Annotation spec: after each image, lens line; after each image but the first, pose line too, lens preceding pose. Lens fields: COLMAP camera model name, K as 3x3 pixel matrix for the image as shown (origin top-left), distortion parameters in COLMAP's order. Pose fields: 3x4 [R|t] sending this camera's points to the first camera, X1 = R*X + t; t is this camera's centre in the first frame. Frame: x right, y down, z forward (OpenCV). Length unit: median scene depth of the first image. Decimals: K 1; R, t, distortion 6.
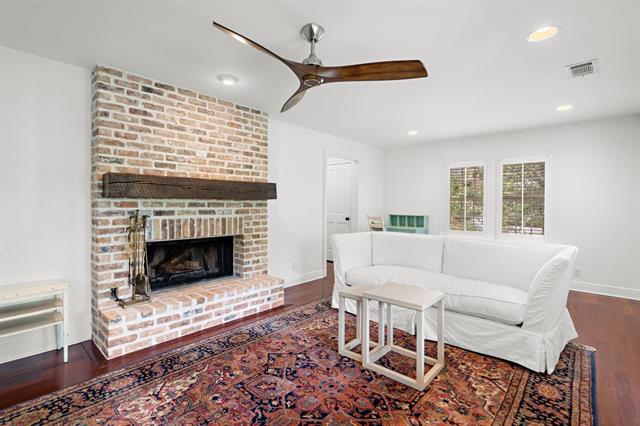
lens RADIAL K [[301.0, 0, 321.0], [0, 301.0, 201.3], [0, 0, 1]] dist [-0.002224, -0.000044]
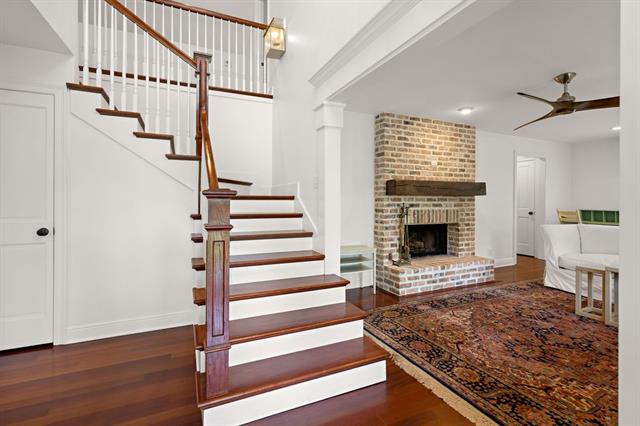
lens RADIAL K [[299.3, 0, 320.1], [0, 299.3, 197.7], [0, 0, 1]] dist [0.000328, 0.000137]
pose [[0.922321, -0.005766, -0.386383, -0.381222], [0.005945, 0.999982, -0.000732, -0.000314], [0.386380, -0.001622, 0.922338, -0.513012]]
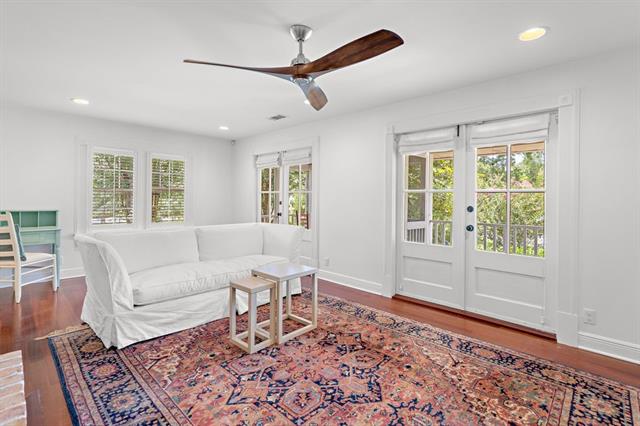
lens RADIAL K [[301.0, 0, 321.0], [0, 301.0, 201.3], [0, 0, 1]] dist [-0.002224, -0.000044]
pose [[0.023970, -0.010951, 0.999653, -0.738283], [-0.021880, 0.999695, 0.011476, 0.005699], [-0.999473, -0.022147, 0.023723, 0.641778]]
